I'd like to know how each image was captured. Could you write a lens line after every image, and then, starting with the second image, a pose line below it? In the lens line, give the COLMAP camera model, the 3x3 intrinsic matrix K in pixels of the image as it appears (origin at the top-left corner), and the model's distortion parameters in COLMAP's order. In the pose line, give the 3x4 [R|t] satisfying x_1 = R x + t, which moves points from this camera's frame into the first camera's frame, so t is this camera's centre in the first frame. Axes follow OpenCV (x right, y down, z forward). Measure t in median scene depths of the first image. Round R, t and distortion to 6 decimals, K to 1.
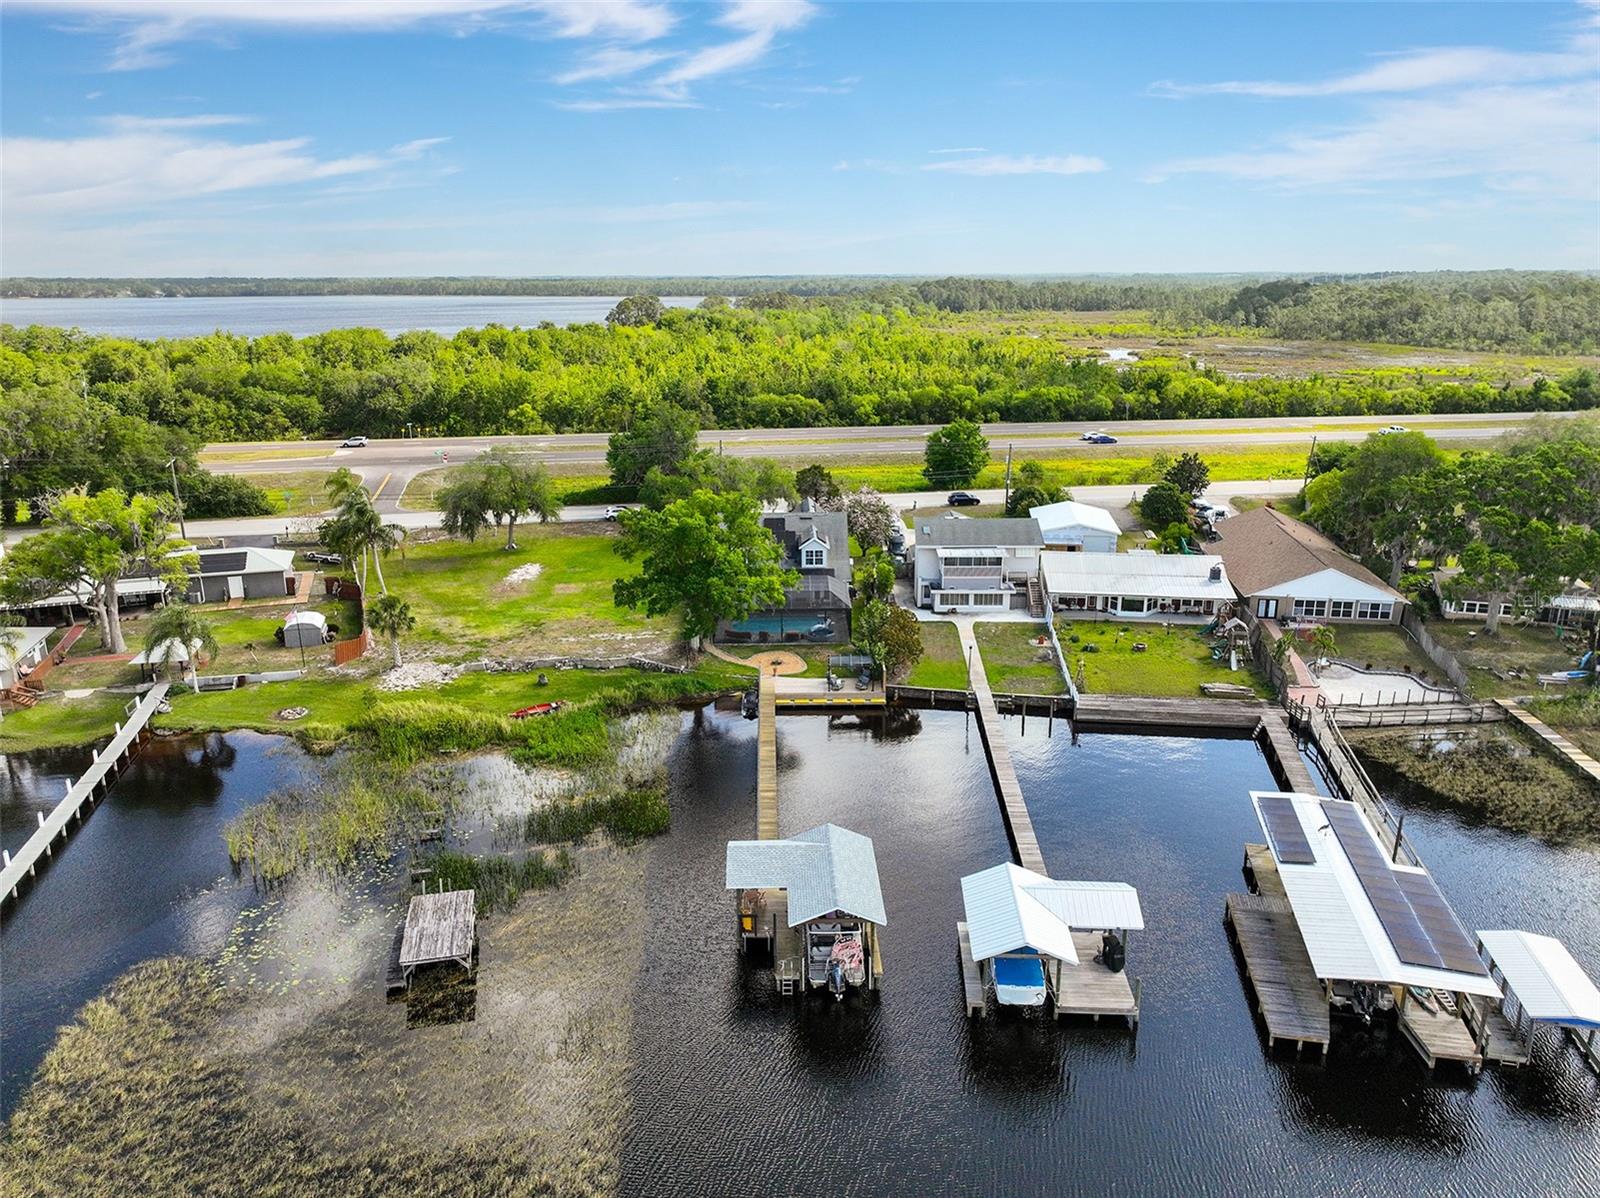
lens RADIAL K [[1122.9, 0, 797.3], [0, 1122.9, 604.9], [0, 0, 1]] dist [0.002437, 0.017704]
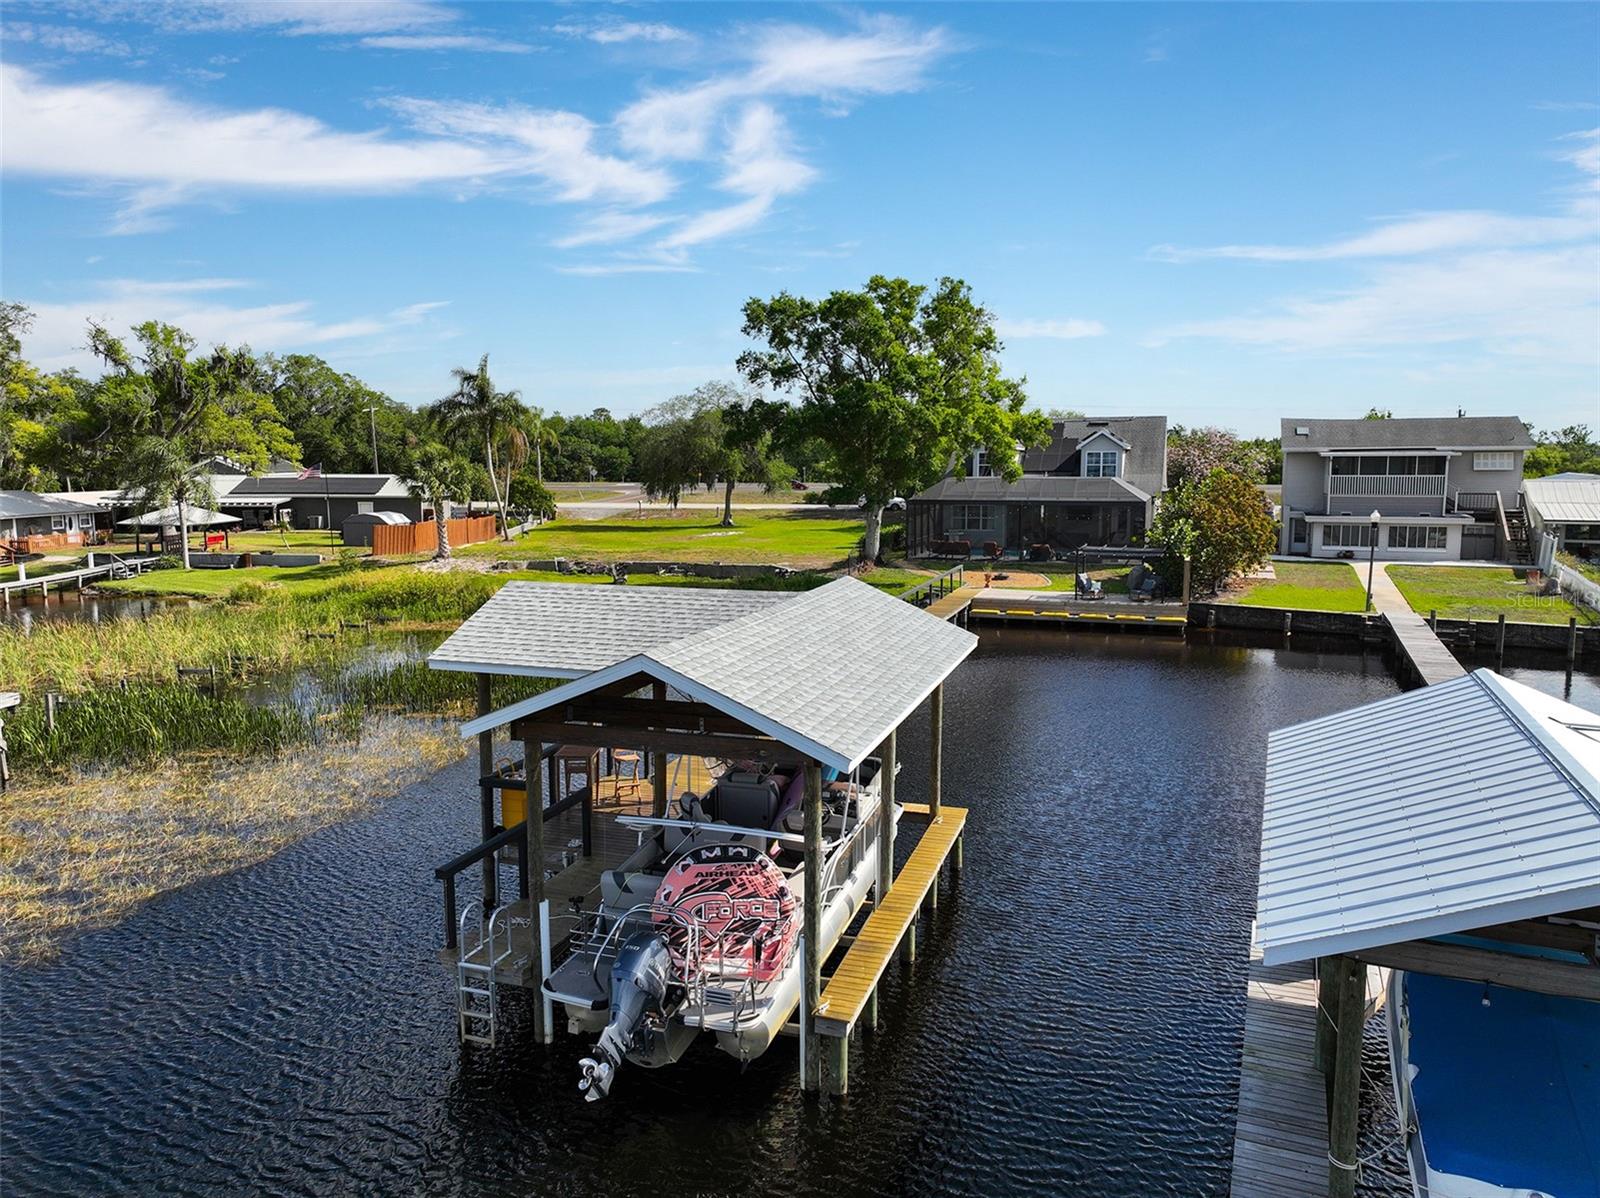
lens RADIAL K [[1122.9, 0, 804.7], [0, 1122.9, 606.8], [0, 0, 1]] dist [0.002437, 0.017704]
pose [[0.943289, 0.046598, -0.328687, 0.074943], [-0.097329, 0.985410, -0.139619, 0.152463], [0.317386, 0.163692, 0.934062, 0.422720]]
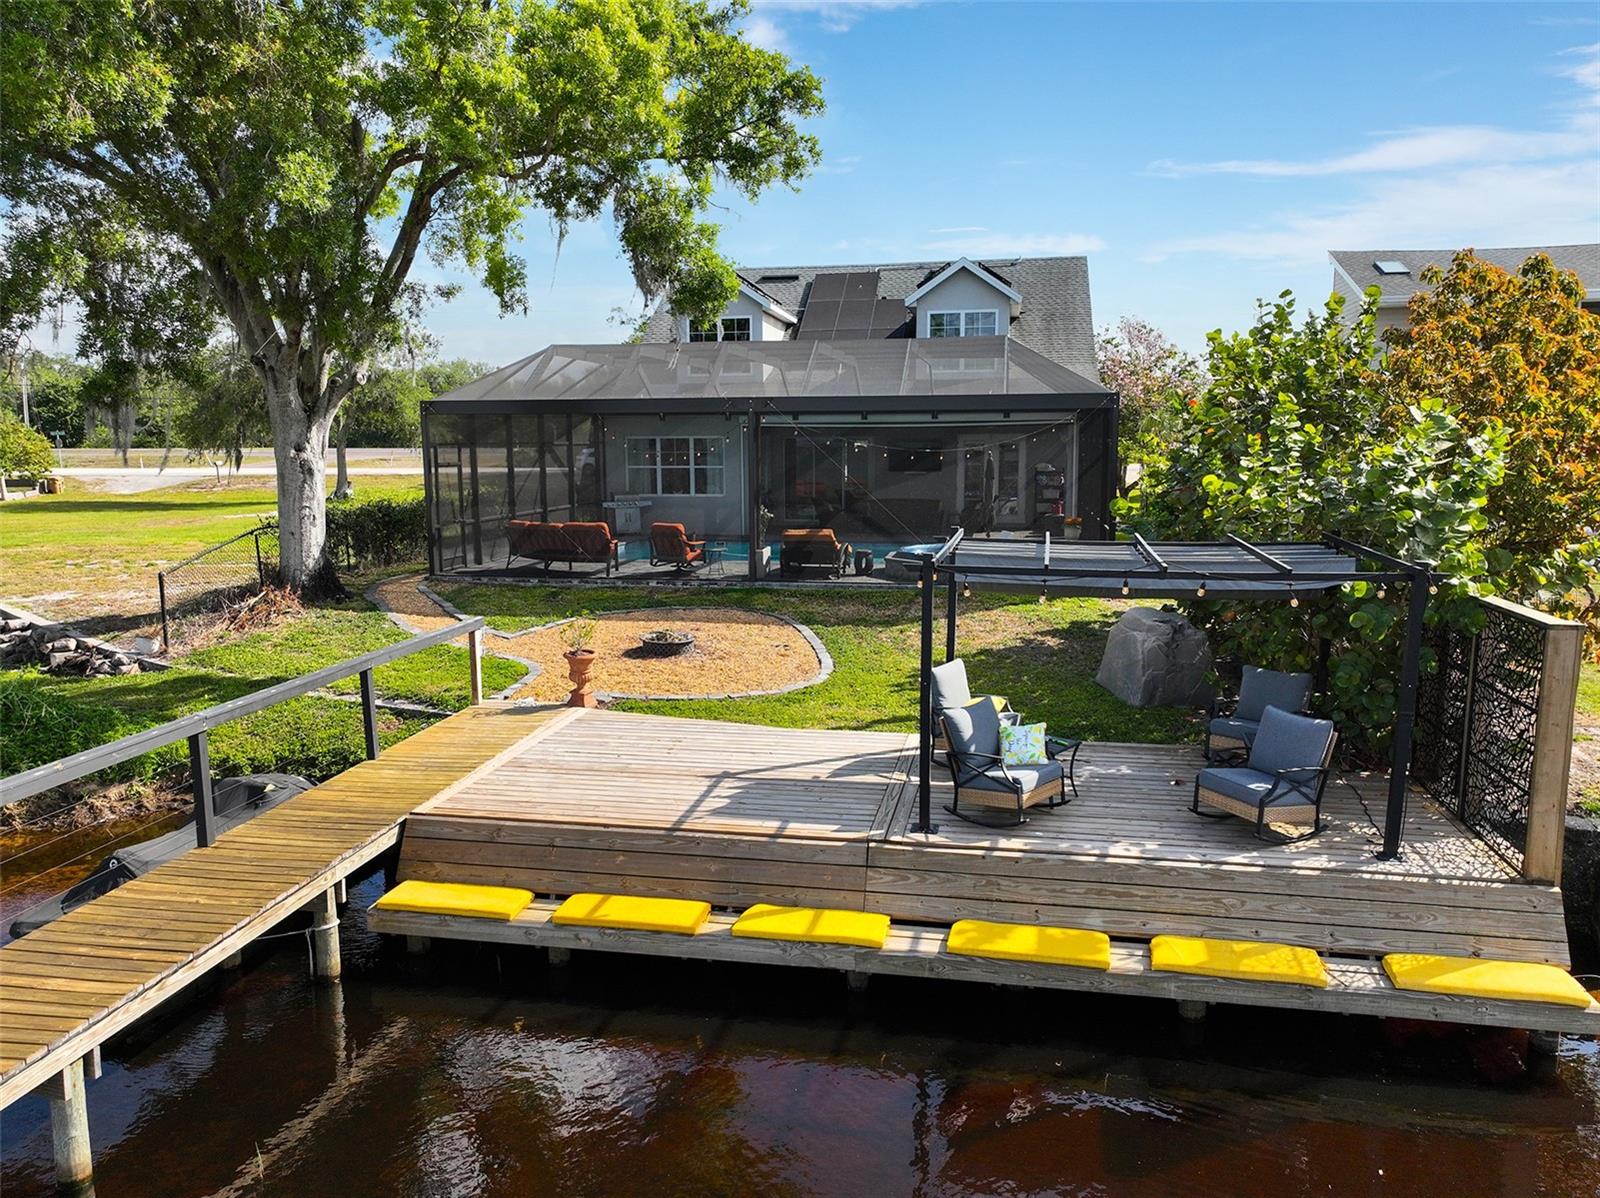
lens RADIAL K [[1122.9, 0, 801.0], [0, 1122.9, 598.2], [0, 0, 1]] dist [0.002437, 0.017704]
pose [[0.981344, 0.027633, -0.190262, 0.032946], [-0.055006, 0.988604, -0.140132, 0.065081], [0.184222, 0.147983, 0.971681, 0.819009]]
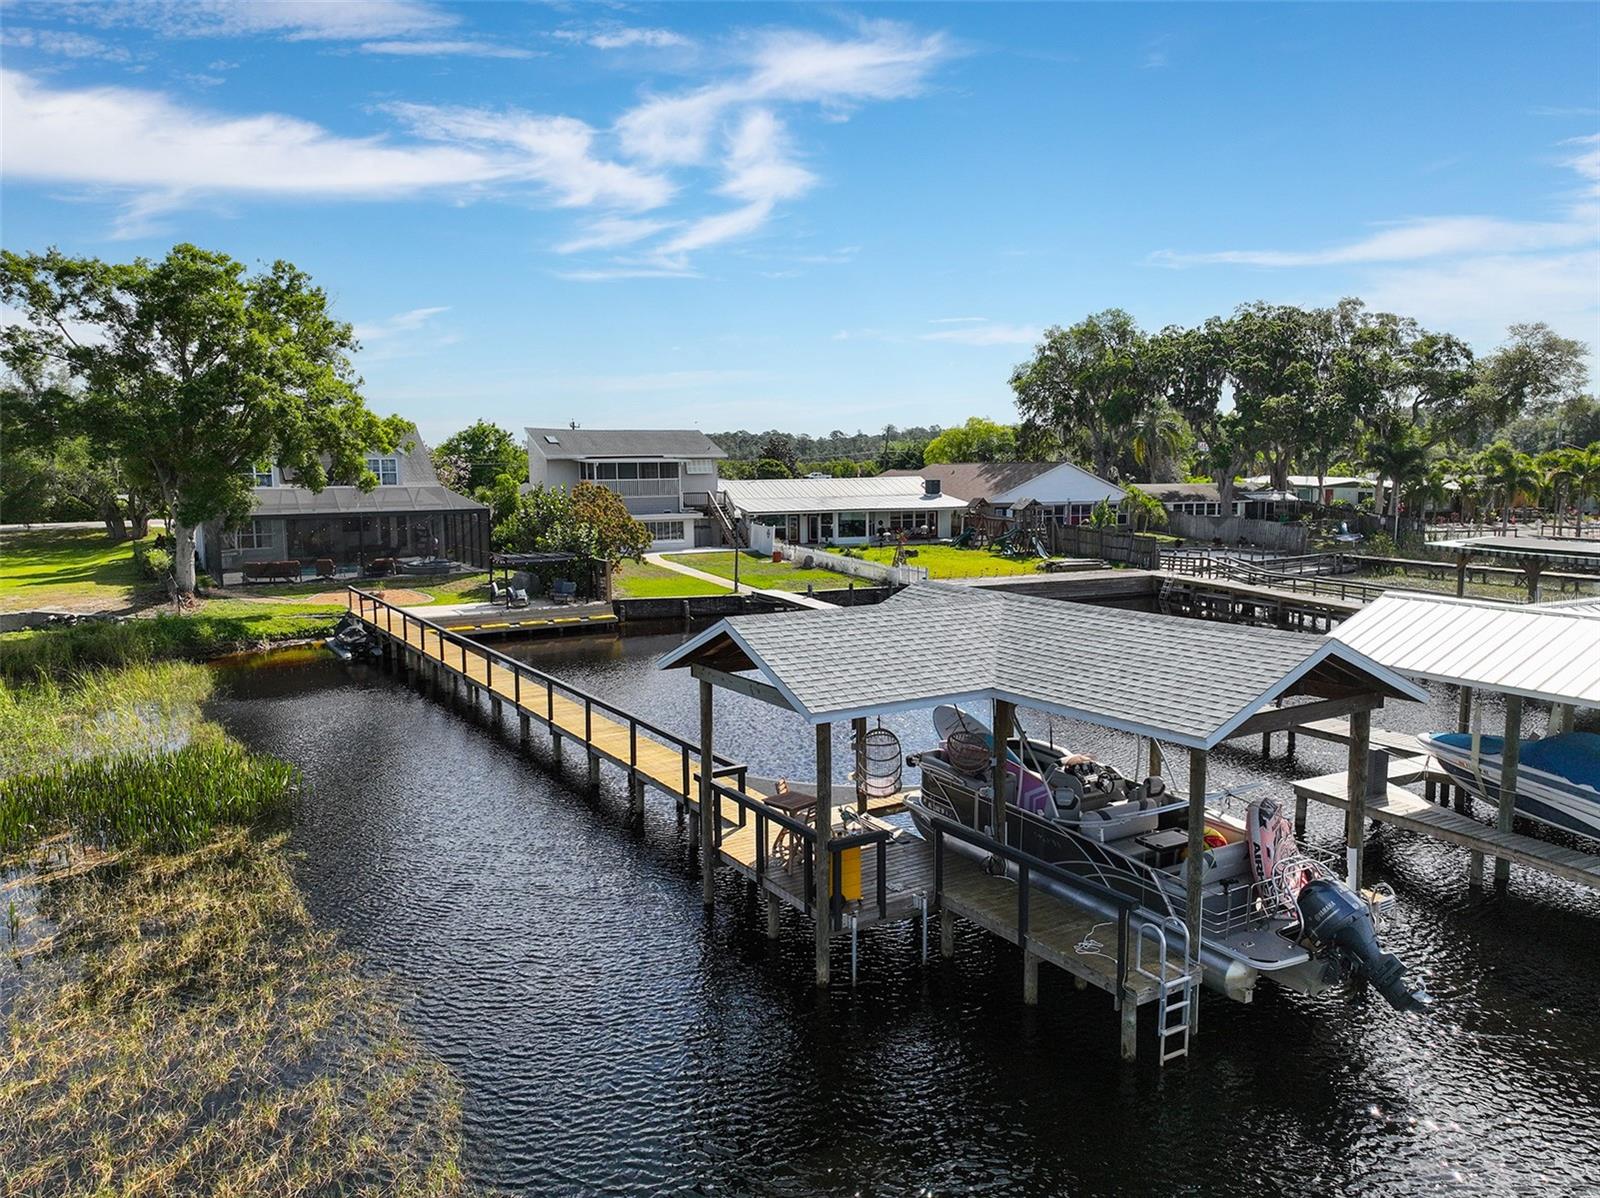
lens RADIAL K [[1122.9, 0, 801.2], [0, 1122.9, 602.7], [0, 0, 1]] dist [0.002437, 0.017704]
pose [[0.860815, -0.065381, 0.504700, -0.108553], [0.147458, 0.981215, -0.124393, 0.145671], [-0.487087, 0.181502, 0.854285, 0.441473]]
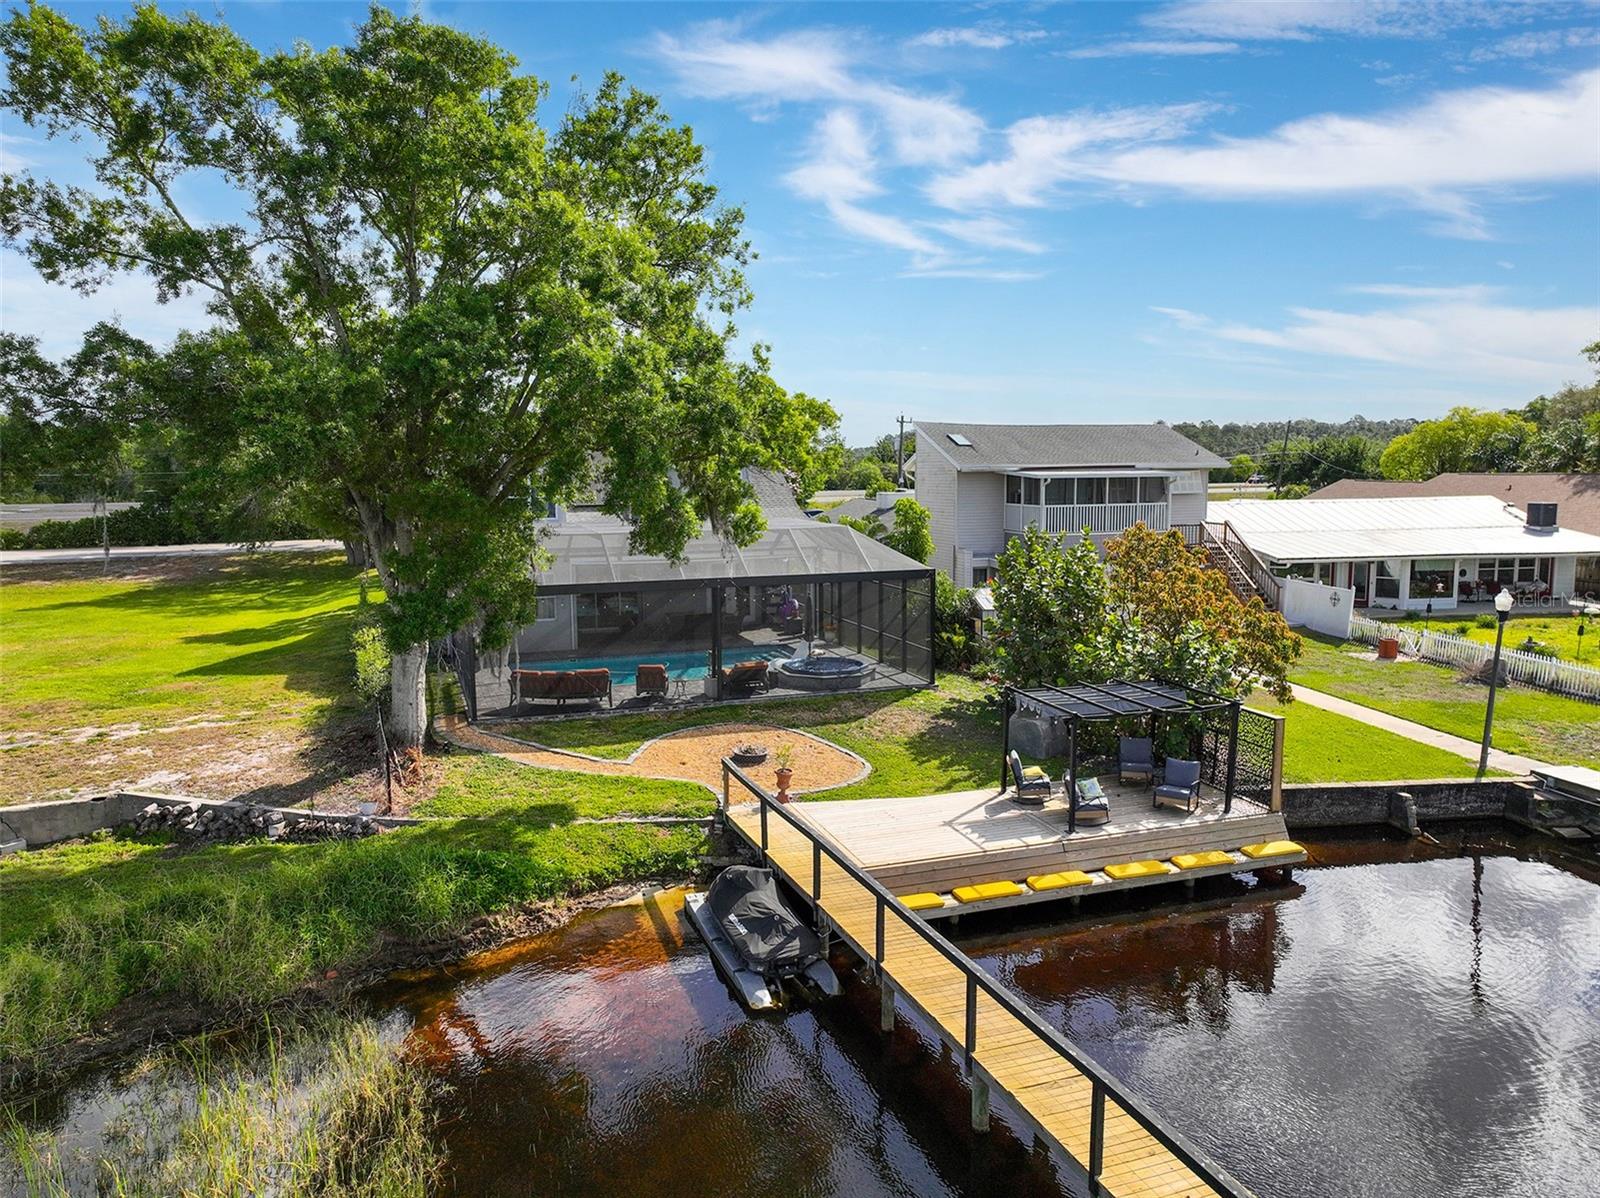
lens RADIAL K [[1122.9, 0, 803.9], [0, 1122.9, 598.9], [0, 0, 1]] dist [0.002437, 0.017704]
pose [[0.943547, -0.039665, 0.328856, -0.089378], [0.093043, 0.984571, -0.148201, 0.053832], [-0.317904, 0.170432, 0.932679, 0.725615]]
